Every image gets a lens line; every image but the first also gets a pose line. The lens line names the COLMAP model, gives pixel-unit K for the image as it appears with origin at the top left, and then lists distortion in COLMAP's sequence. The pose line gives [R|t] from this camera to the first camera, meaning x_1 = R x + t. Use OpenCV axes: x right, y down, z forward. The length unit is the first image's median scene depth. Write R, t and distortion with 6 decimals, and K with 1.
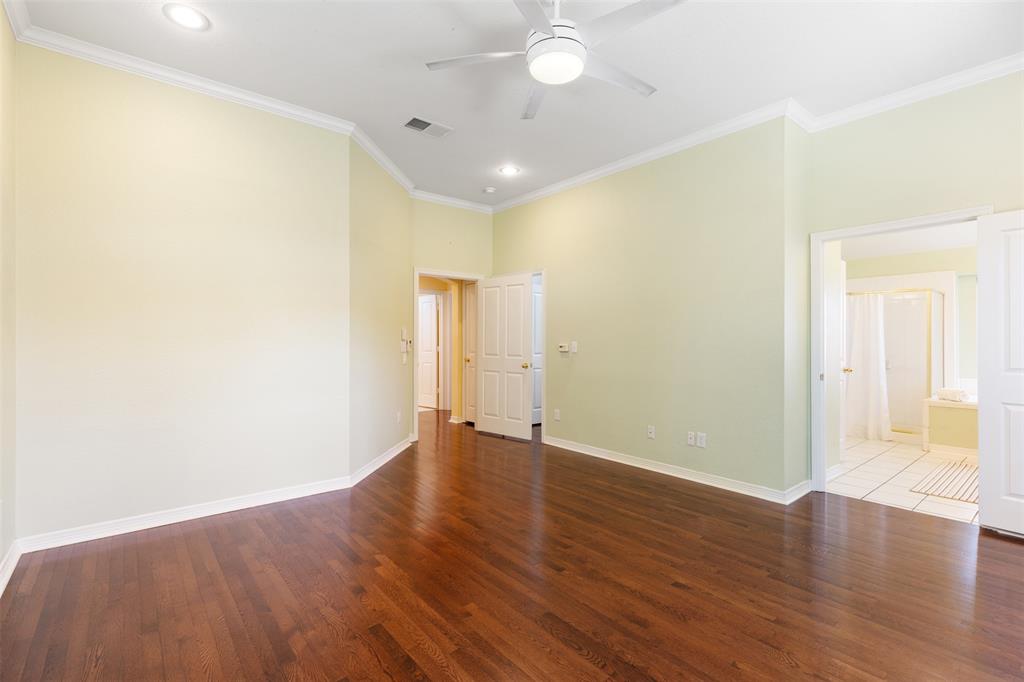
lens RADIAL K [[466.6, 0, 511.6], [0, 466.6, 340.2], [0, 0, 1]] dist [0.002967, 0.000496]
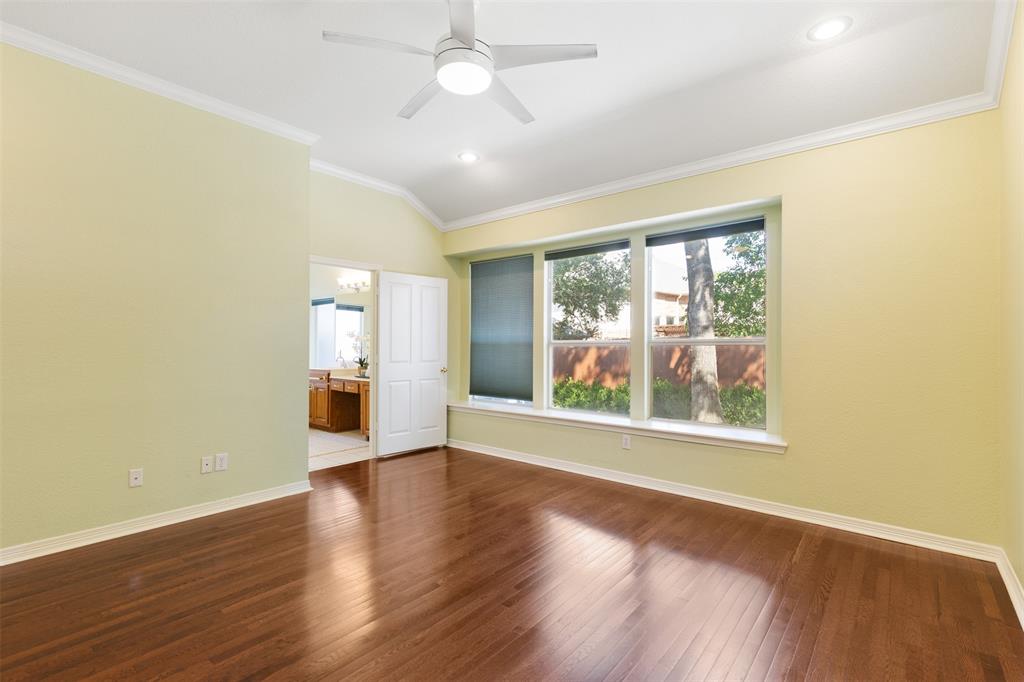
lens RADIAL K [[466.6, 0, 508.9], [0, 466.6, 343.6], [0, 0, 1]] dist [0.002967, 0.000496]
pose [[-0.184808, 0.001920, 0.982773, -0.563643], [-0.001541, 0.999996, -0.002244, -0.002924], [-0.982773, -0.001929, -0.184804, 0.669705]]
